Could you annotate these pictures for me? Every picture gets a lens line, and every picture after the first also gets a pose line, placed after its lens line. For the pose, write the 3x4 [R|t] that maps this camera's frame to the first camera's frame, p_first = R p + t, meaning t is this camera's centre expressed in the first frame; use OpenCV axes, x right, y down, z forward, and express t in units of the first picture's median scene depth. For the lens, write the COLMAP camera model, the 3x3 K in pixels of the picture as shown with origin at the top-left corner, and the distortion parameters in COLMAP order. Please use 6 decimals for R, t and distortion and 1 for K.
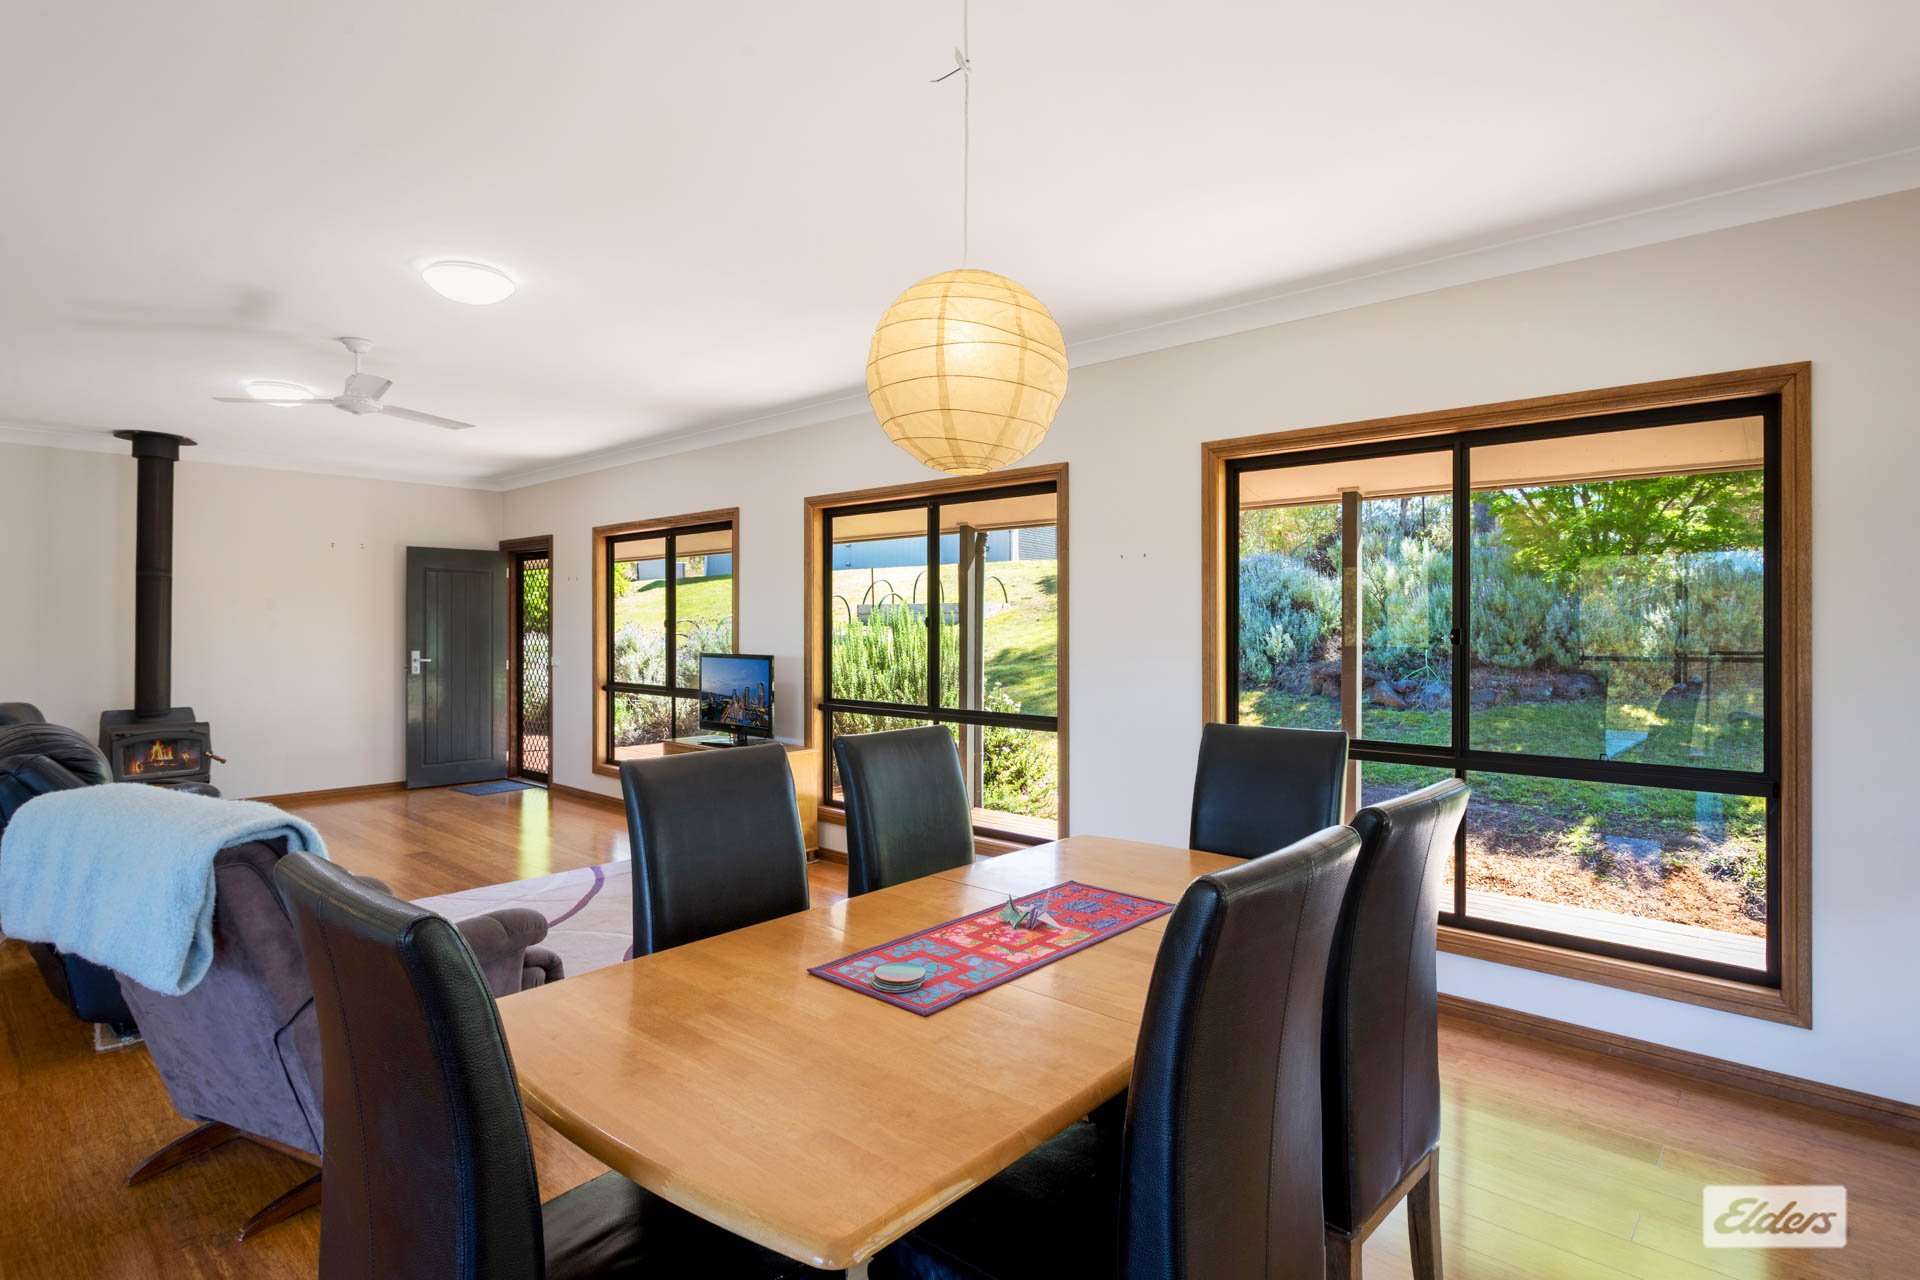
lens RADIAL K [[1047.3, 0, 996.5], [0, 1047.3, 618.6], [0, 0, 1]] dist [0.004037, 0.003925]
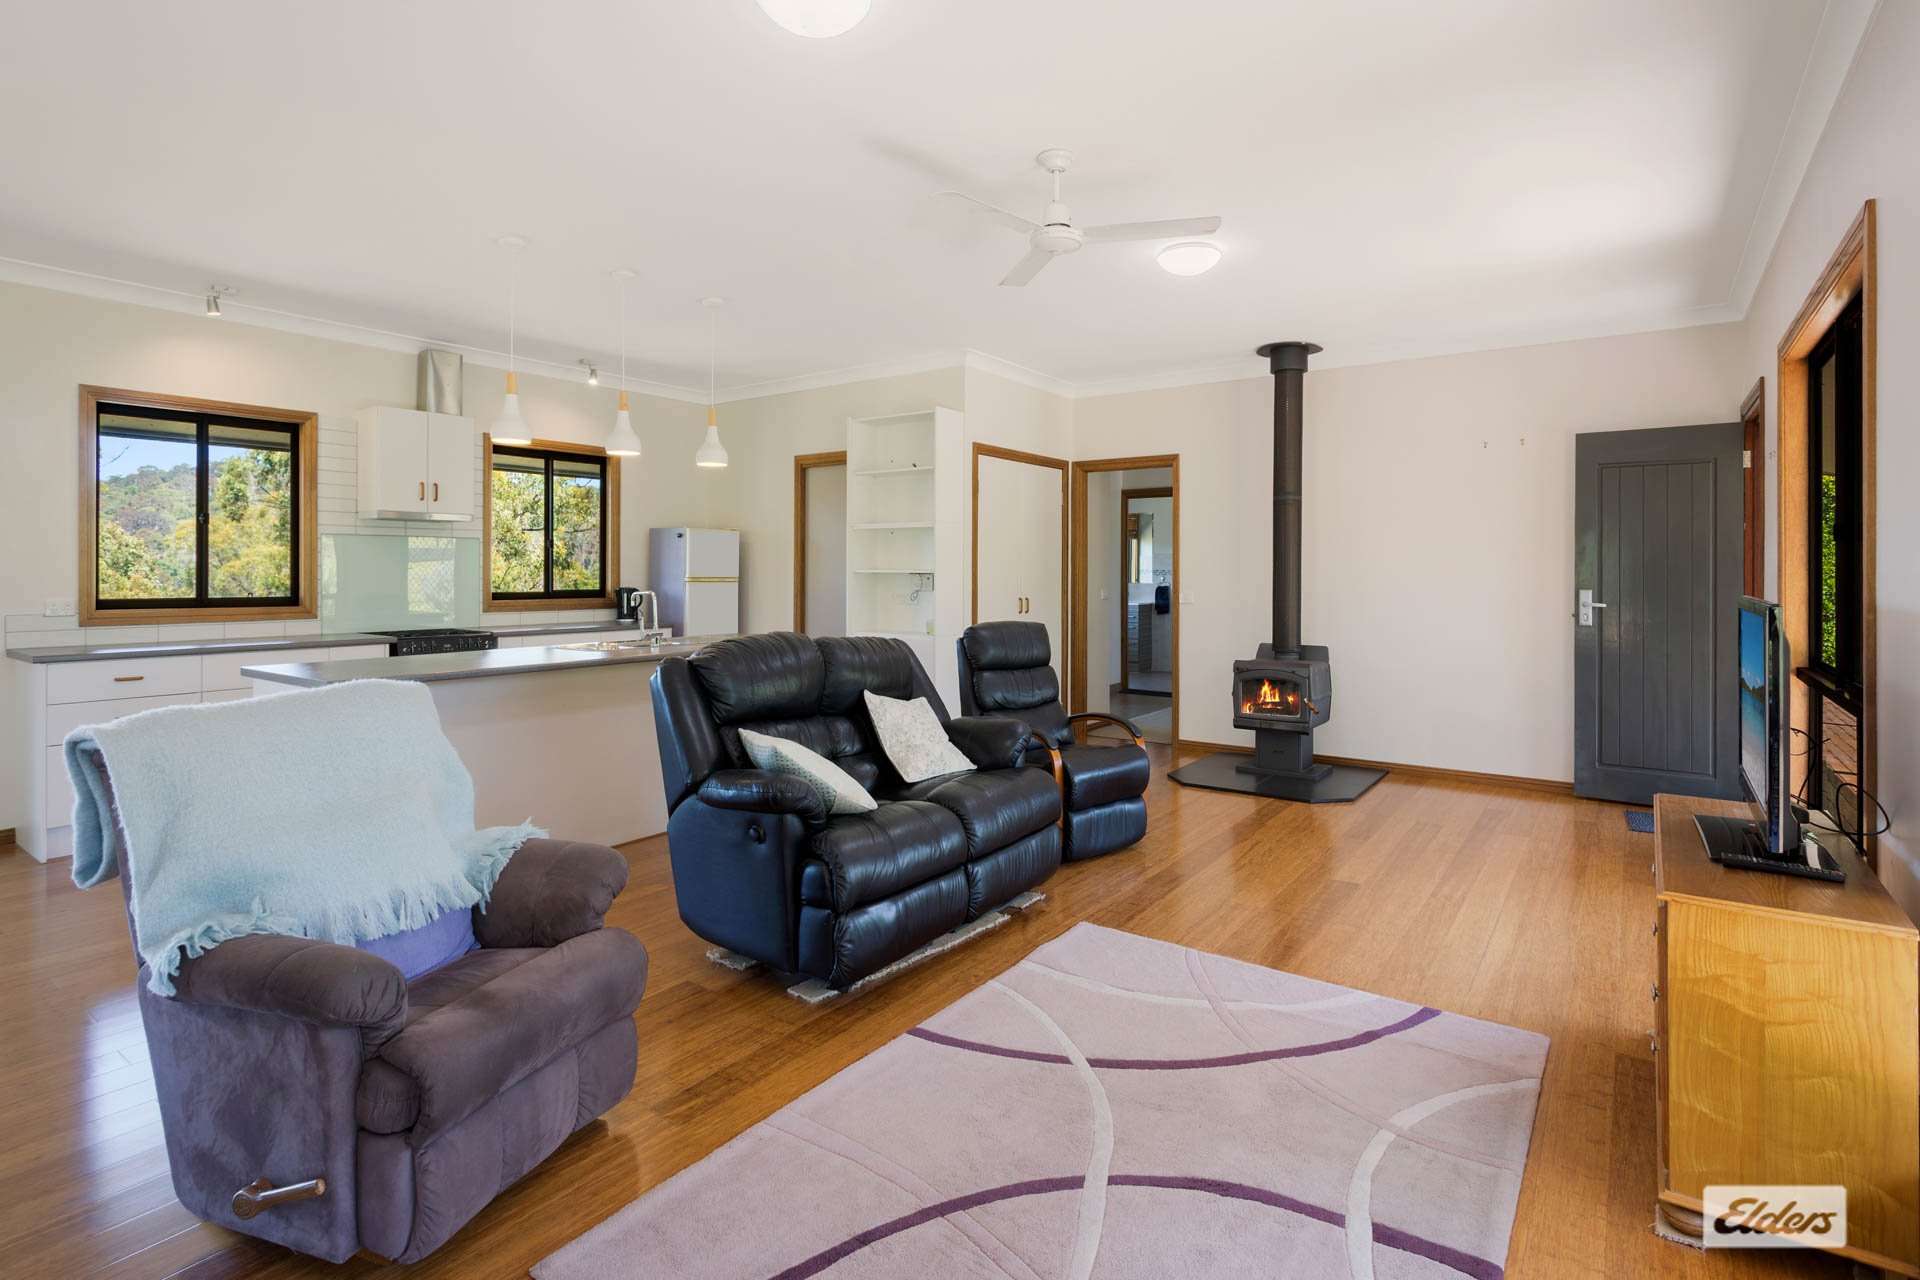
lens RADIAL K [[1047.3, 0, 934.2], [0, 1047.3, 569.9], [0, 0, 1]] dist [0.004037, 0.003925]
pose [[0.072424, -0.002144, -0.997372, 0.089608], [0.000438, 0.999998, -0.002118, 0.021036], [0.997374, -0.000283, 0.072425, 0.604392]]
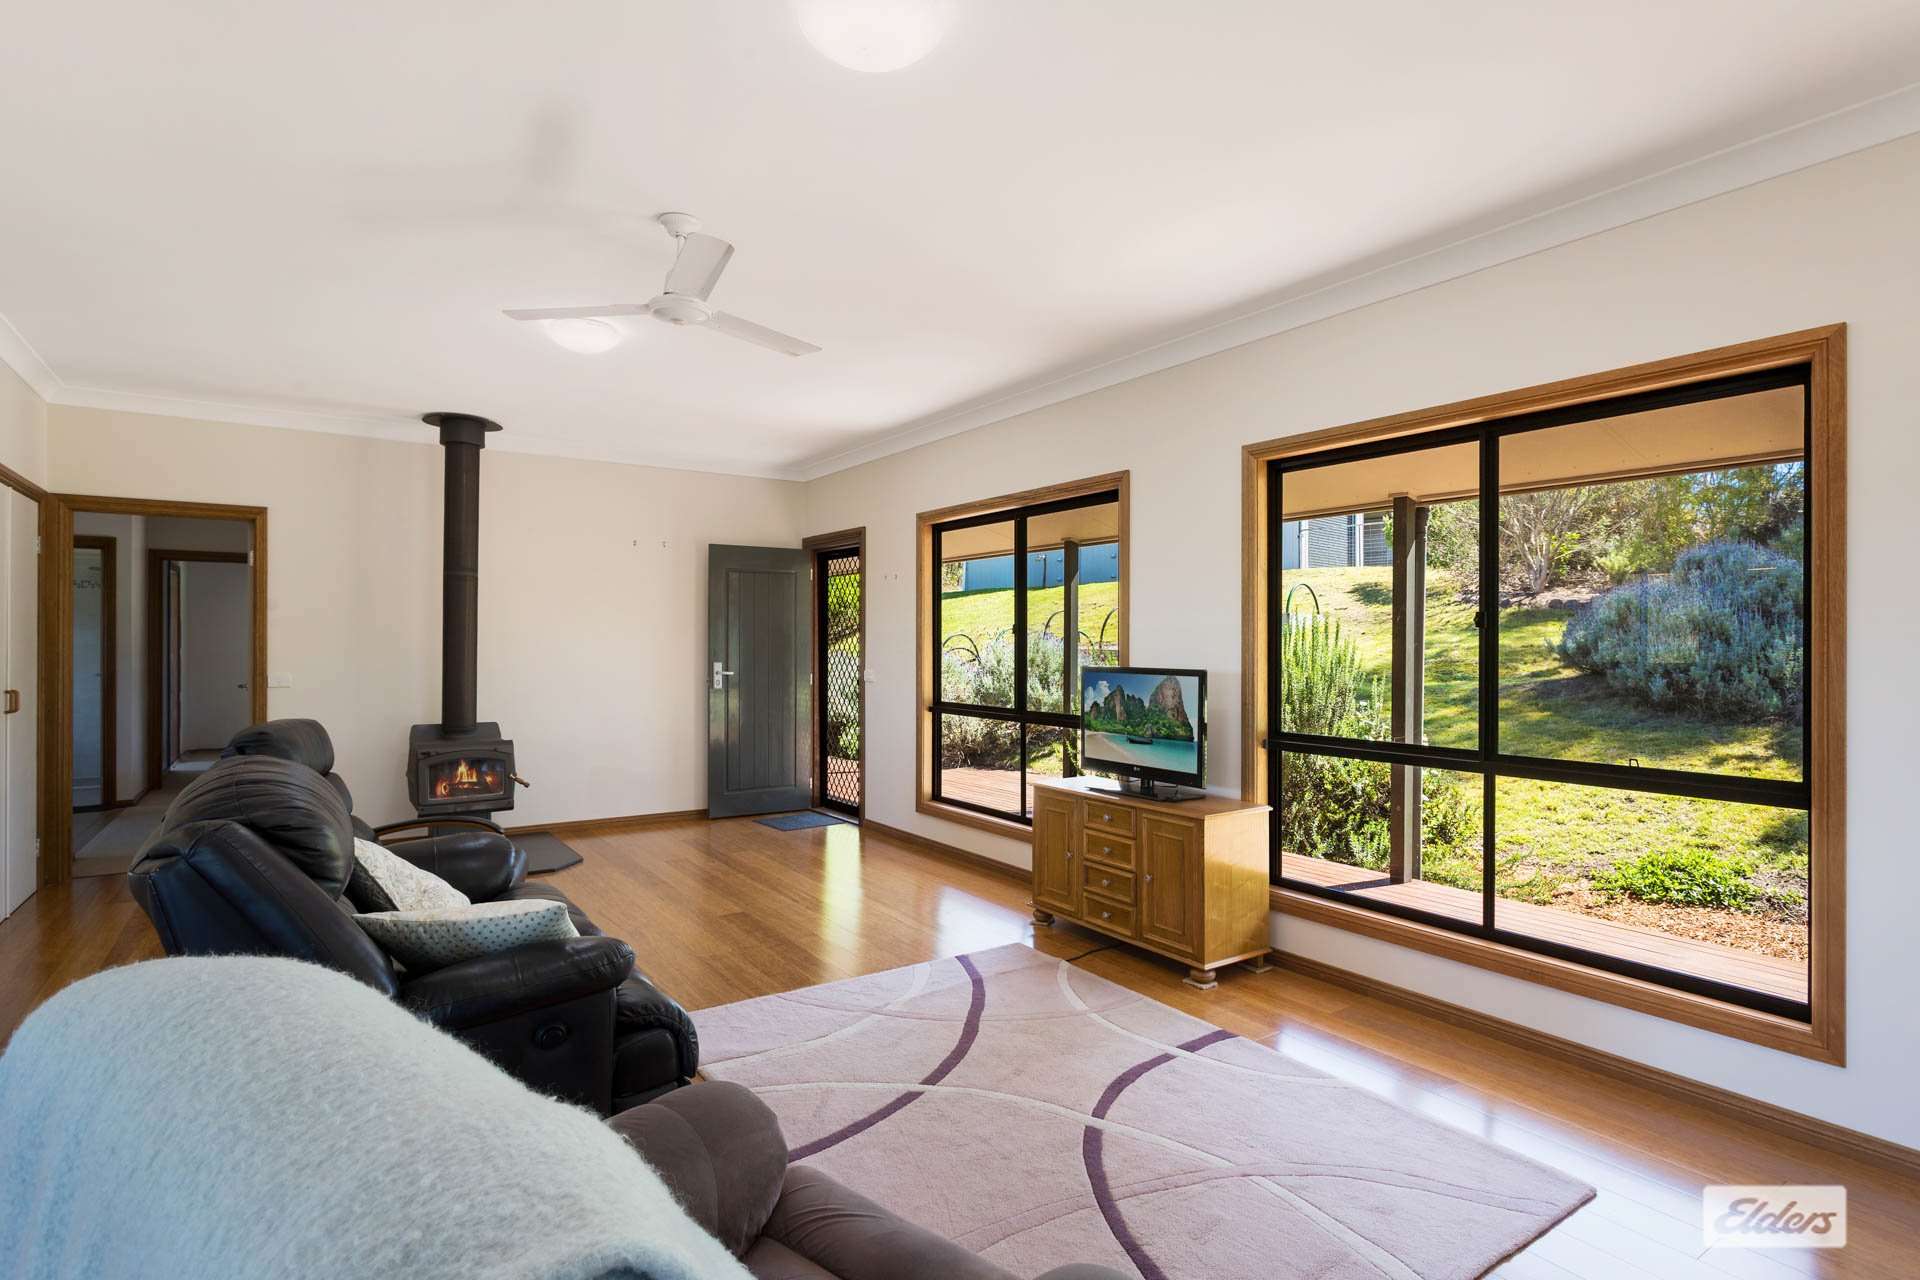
lens RADIAL K [[957.1, 0, 954.3], [0, 957.1, 638.2], [0, 0, 1]] dist [-0.005289, 0.000274]
pose [[0.973978, 0.000886, -0.226639, -0.196469], [-0.001399, 0.999997, -0.002104, 0.013111], [0.226636, 0.002366, 0.973977, 0.288172]]
